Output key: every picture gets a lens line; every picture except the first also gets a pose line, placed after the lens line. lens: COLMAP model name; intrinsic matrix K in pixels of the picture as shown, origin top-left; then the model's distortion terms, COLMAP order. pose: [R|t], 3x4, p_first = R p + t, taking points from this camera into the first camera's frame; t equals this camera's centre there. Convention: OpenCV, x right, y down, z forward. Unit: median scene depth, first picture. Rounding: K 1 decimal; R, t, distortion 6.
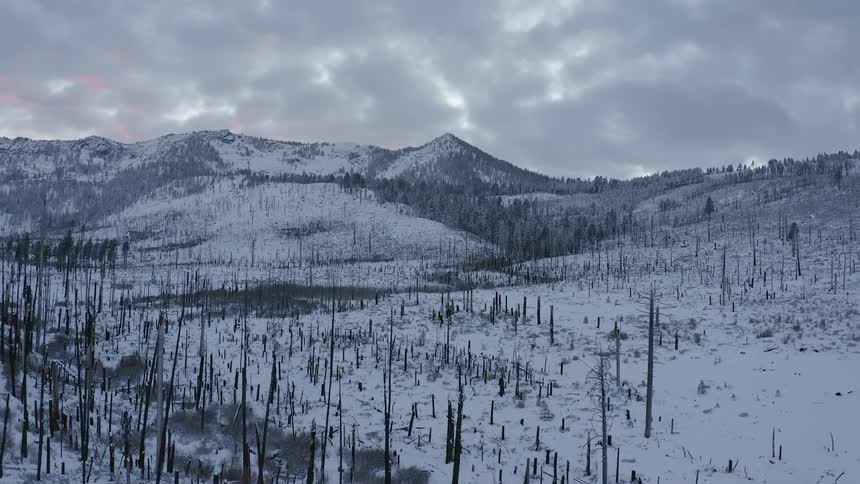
lens RADIAL K [[697.1, 0, 422.7], [0, 697.1, 238.3], [0, 0, 1]] dist [-0.183393, 0.023197]
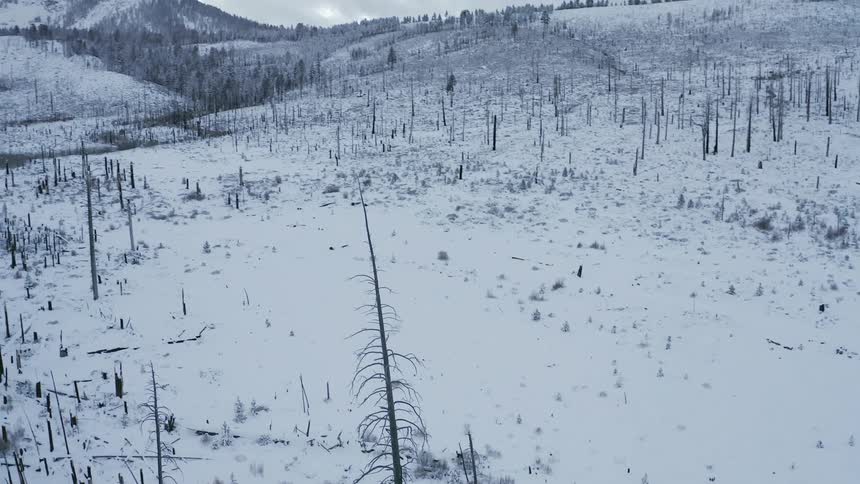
lens RADIAL K [[697.1, 0, 423.3], [0, 697.1, 236.5], [0, 0, 1]] dist [-0.183393, 0.023197]
pose [[0.924447, -0.083628, 0.372028, 0.033723], [0.000572, 0.975956, 0.217965, -0.004798], [-0.381311, -0.201284, 0.902268, -0.017975]]
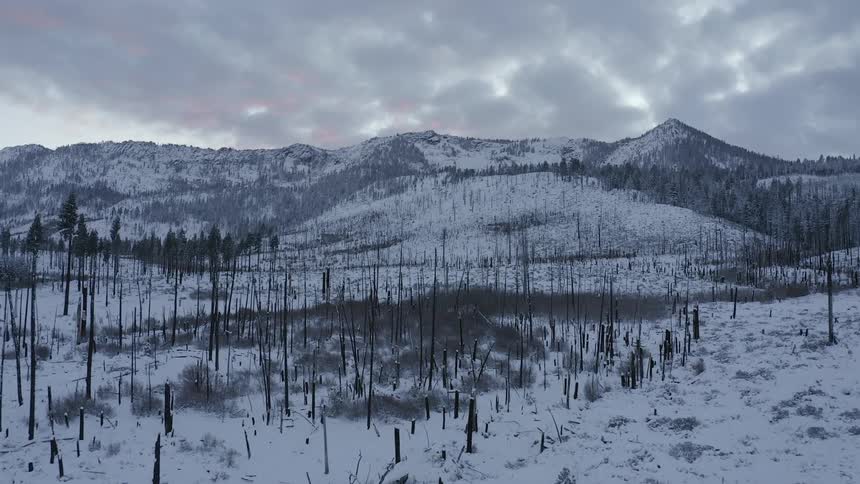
lens RADIAL K [[697.1, 0, 421.7], [0, 697.1, 240.0], [0, 0, 1]] dist [-0.183393, 0.023197]
pose [[0.953529, -0.024511, -0.300301, -0.025616], [0.022592, 0.999696, -0.009859, 0.010596], [0.300452, 0.002617, 0.953793, 0.157099]]
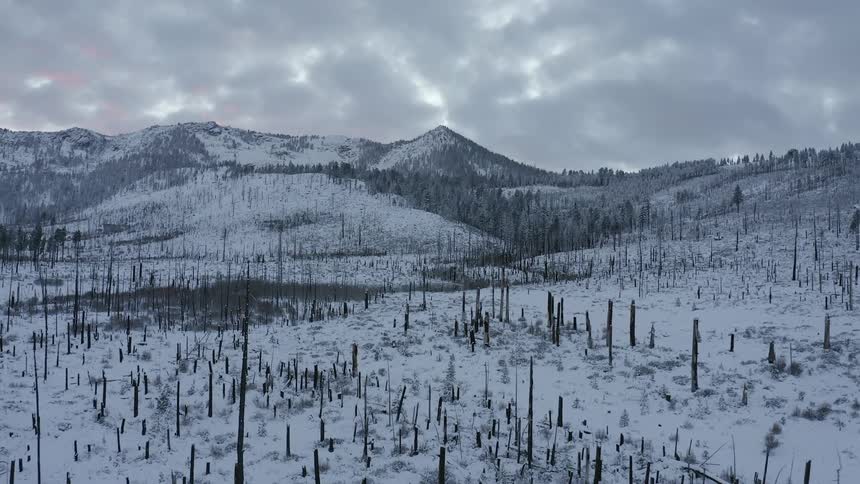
lens RADIAL K [[697.1, 0, 422.6], [0, 697.1, 237.5], [0, 0, 1]] dist [-0.183393, 0.023197]
pose [[0.999906, 0.004186, 0.013075, -0.004575], [-0.004211, 0.999989, 0.001877, 0.005054], [-0.013067, -0.001931, 0.999913, 0.072044]]
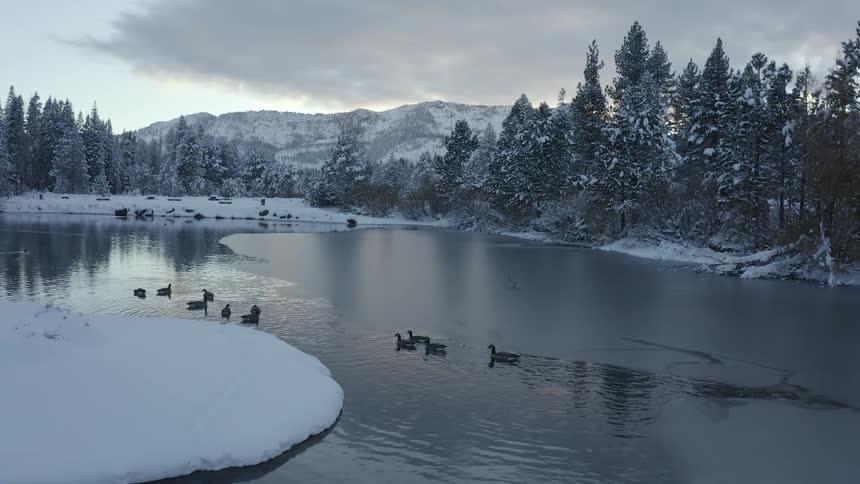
lens RADIAL K [[697.1, 0, 426.3], [0, 697.1, 238.0], [0, 0, 1]] dist [-0.183393, 0.023197]
pose [[0.941868, 0.012526, -0.335751, 0.566151], [0.027513, 0.993073, 0.114232, -0.056353], [0.334856, -0.116829, 0.934999, -1.378112]]
